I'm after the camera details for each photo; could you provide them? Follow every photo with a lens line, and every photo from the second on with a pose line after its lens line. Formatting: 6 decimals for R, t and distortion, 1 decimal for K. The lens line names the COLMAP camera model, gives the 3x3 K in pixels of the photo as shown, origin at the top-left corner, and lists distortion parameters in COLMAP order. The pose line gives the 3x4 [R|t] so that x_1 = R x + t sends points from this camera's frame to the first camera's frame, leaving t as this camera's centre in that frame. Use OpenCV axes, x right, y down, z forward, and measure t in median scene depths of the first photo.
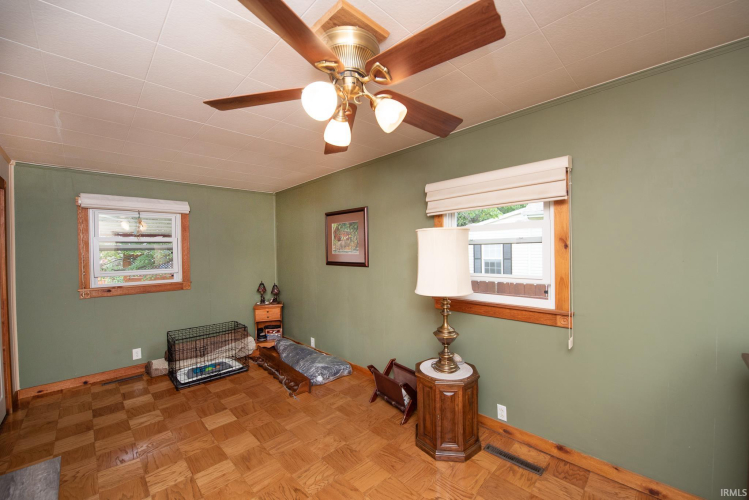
lens RADIAL K [[297.6, 0, 372.4], [0, 297.6, 253.5], [0, 0, 1]] dist [-0.020240, -0.000308]
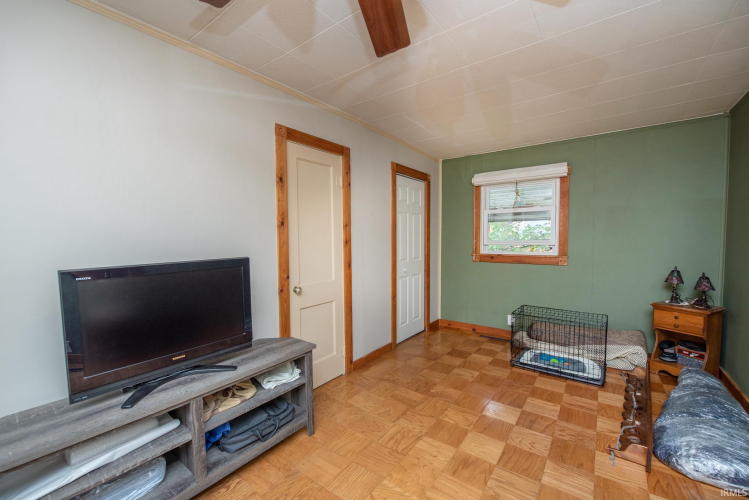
lens RADIAL K [[305.1, 0, 373.4], [0, 305.1, 257.0], [0, 0, 1]] dist [-0.022351, -0.000306]
pose [[0.139997, 0.075577, -0.987263, 0.196052], [-0.004049, 0.997118, 0.075757, 0.038772], [0.990144, -0.006608, 0.139900, 0.388229]]
